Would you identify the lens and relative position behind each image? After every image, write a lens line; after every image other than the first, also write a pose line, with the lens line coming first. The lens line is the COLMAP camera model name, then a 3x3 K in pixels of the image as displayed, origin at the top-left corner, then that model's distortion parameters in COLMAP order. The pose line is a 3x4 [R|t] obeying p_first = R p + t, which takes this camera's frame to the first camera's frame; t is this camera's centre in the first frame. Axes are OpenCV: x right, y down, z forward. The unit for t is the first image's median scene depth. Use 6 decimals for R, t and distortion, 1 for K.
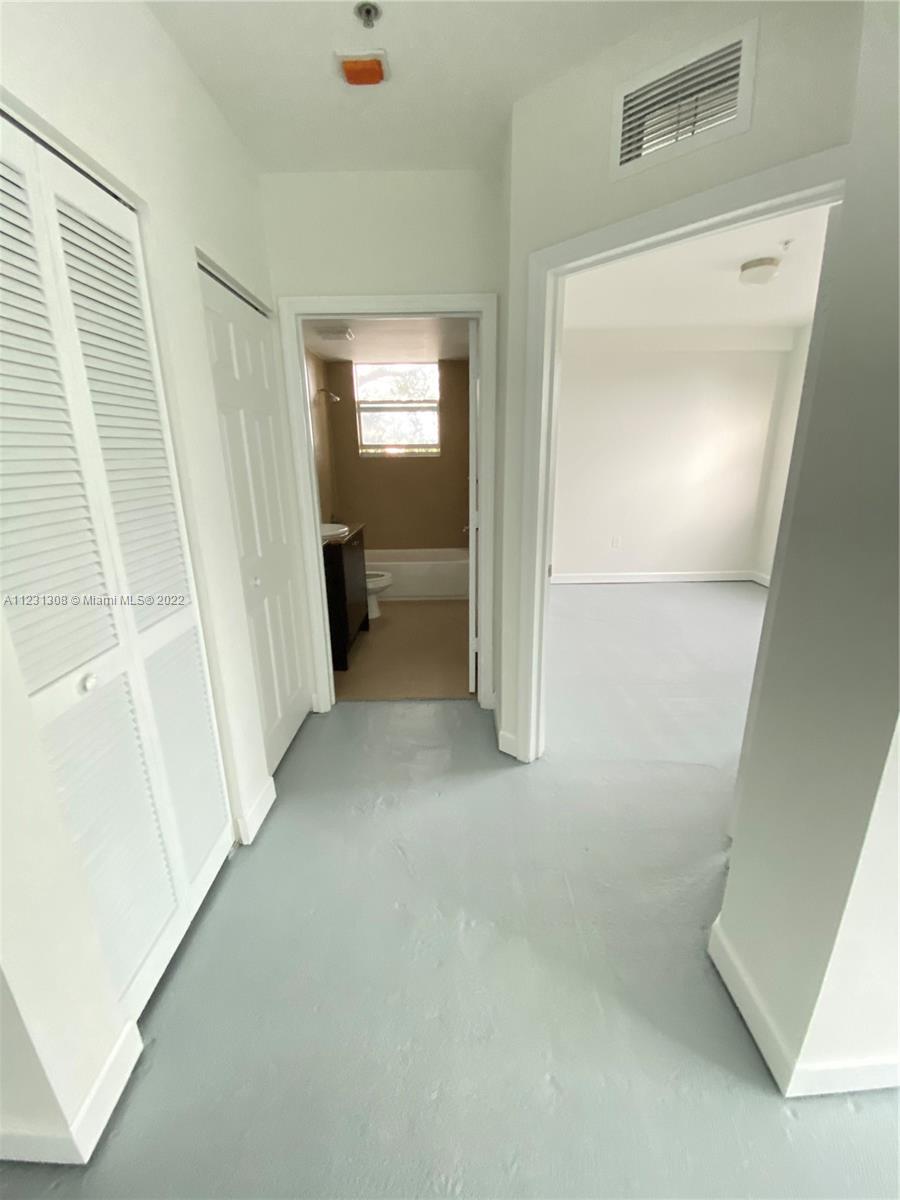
lens RADIAL K [[491.0, 0, 448.4], [0, 491.0, 611.0], [0, 0, 1]] dist [0.007204, -0.012049]
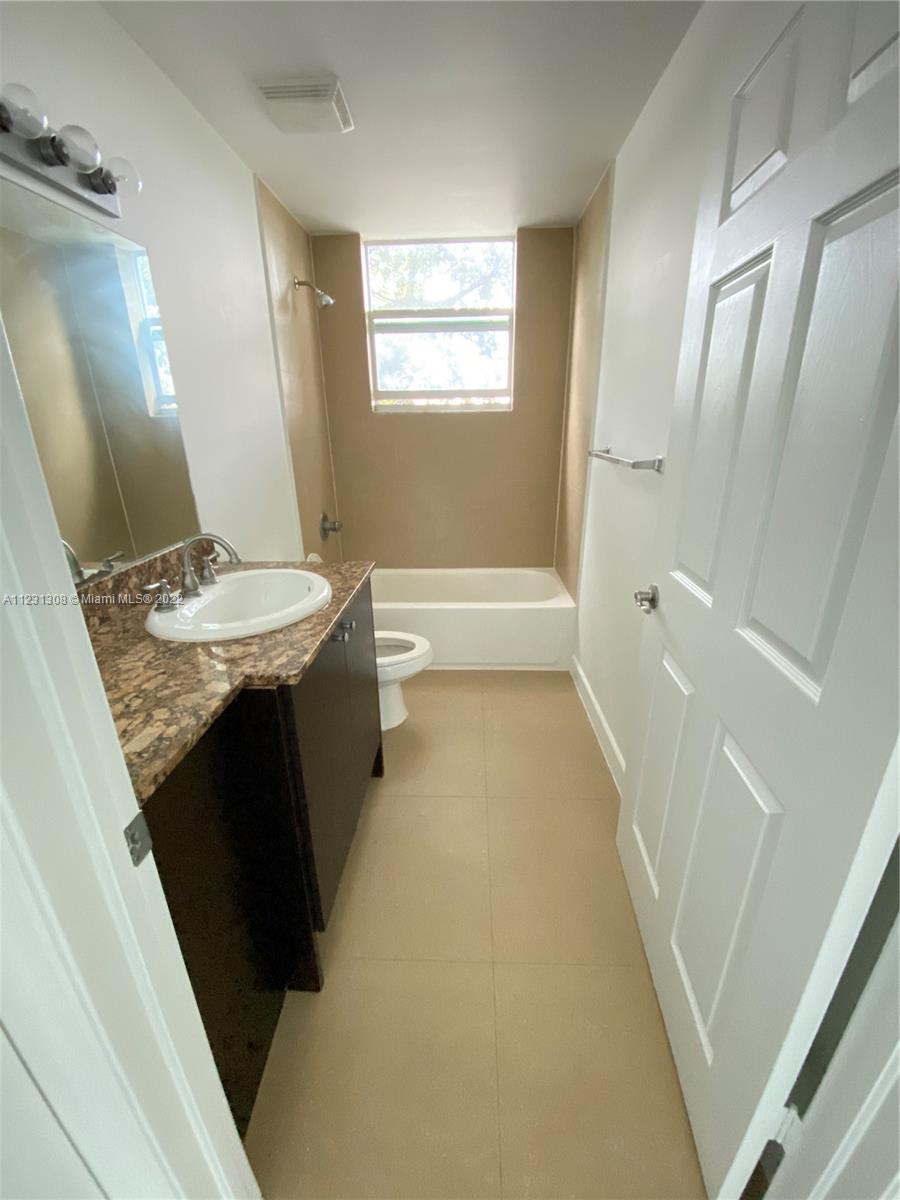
lens RADIAL K [[491.0, 0, 449.3], [0, 491.0, 603.9], [0, 0, 1]] dist [0.007204, -0.012049]
pose [[0.999019, 0.019118, -0.039946, -0.063922], [-0.016933, 0.998378, 0.054351, -0.124546], [0.040920, -0.053621, 0.997723, 0.423438]]
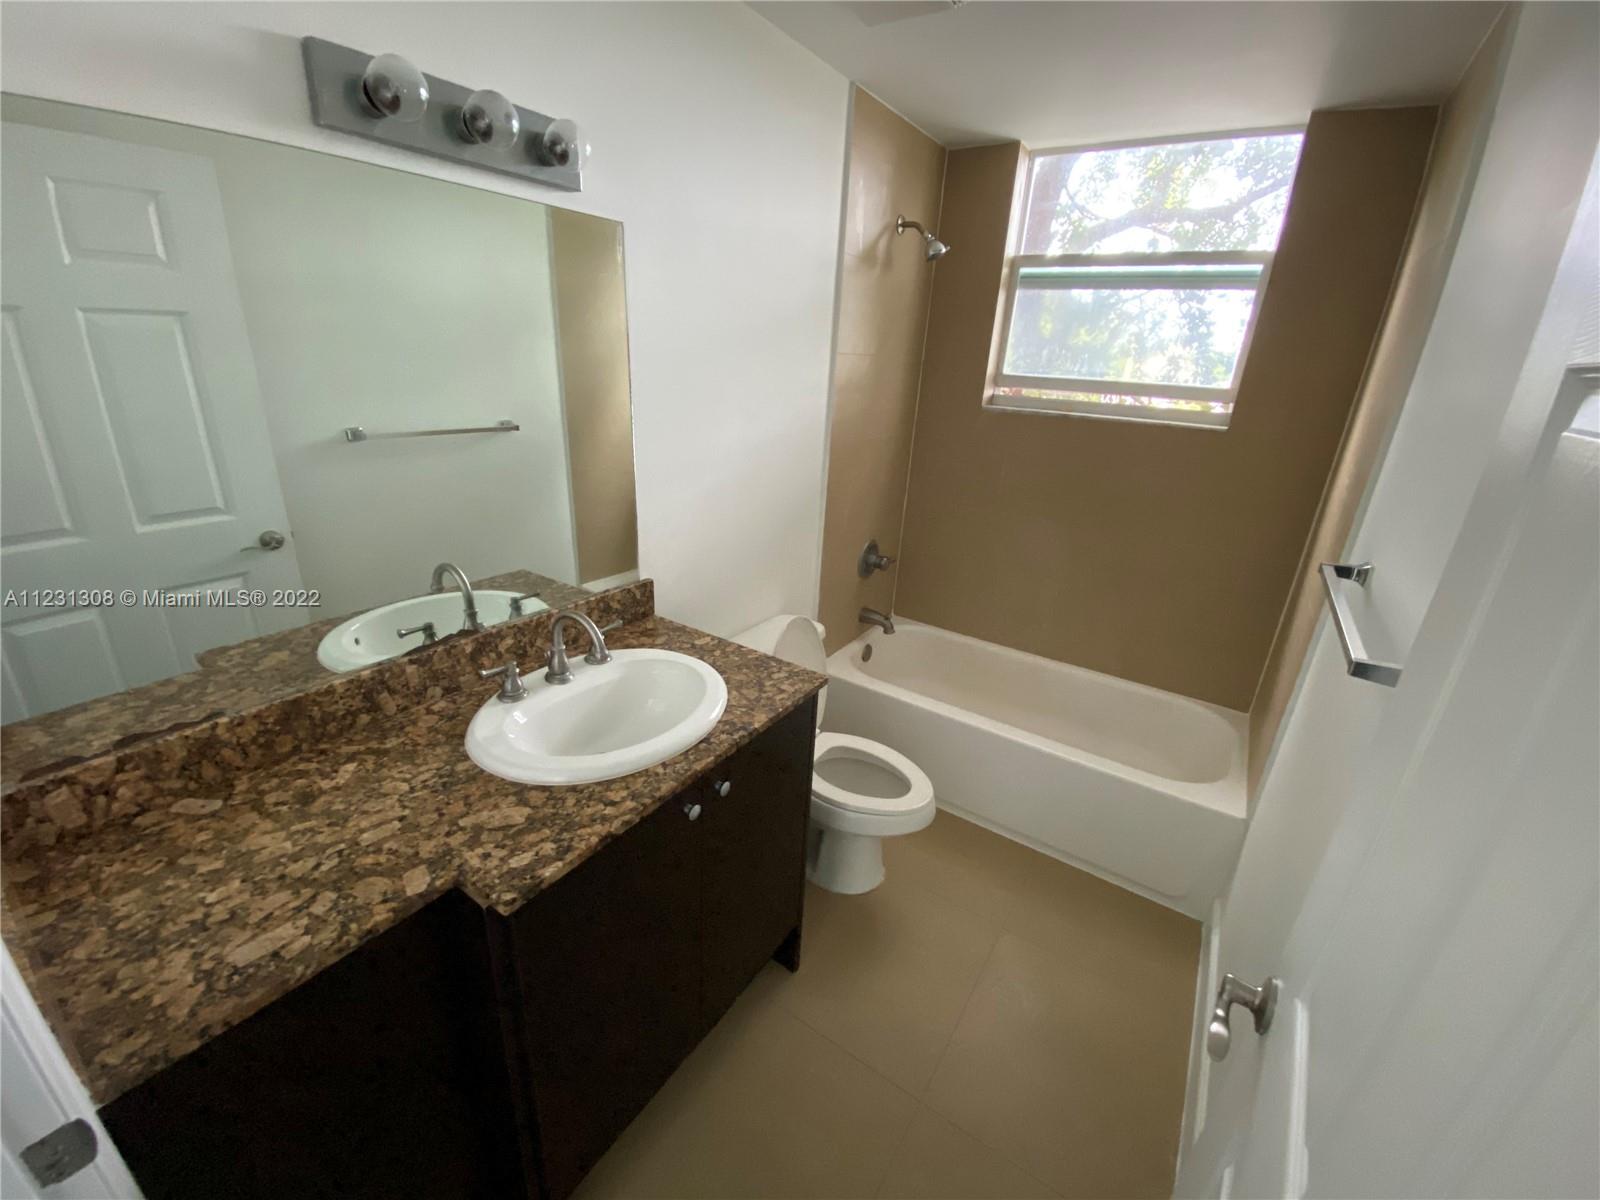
lens RADIAL K [[654.6, 0, 796.7], [0, 654.6, 597.5], [0, 0, 1]] dist [0.007204, -0.012049]
pose [[0.824026, 0.252239, -0.507303, -0.003560], [-0.228228, 0.967344, 0.110260, -0.196984], [0.518548, 0.024923, 0.854685, 0.500910]]
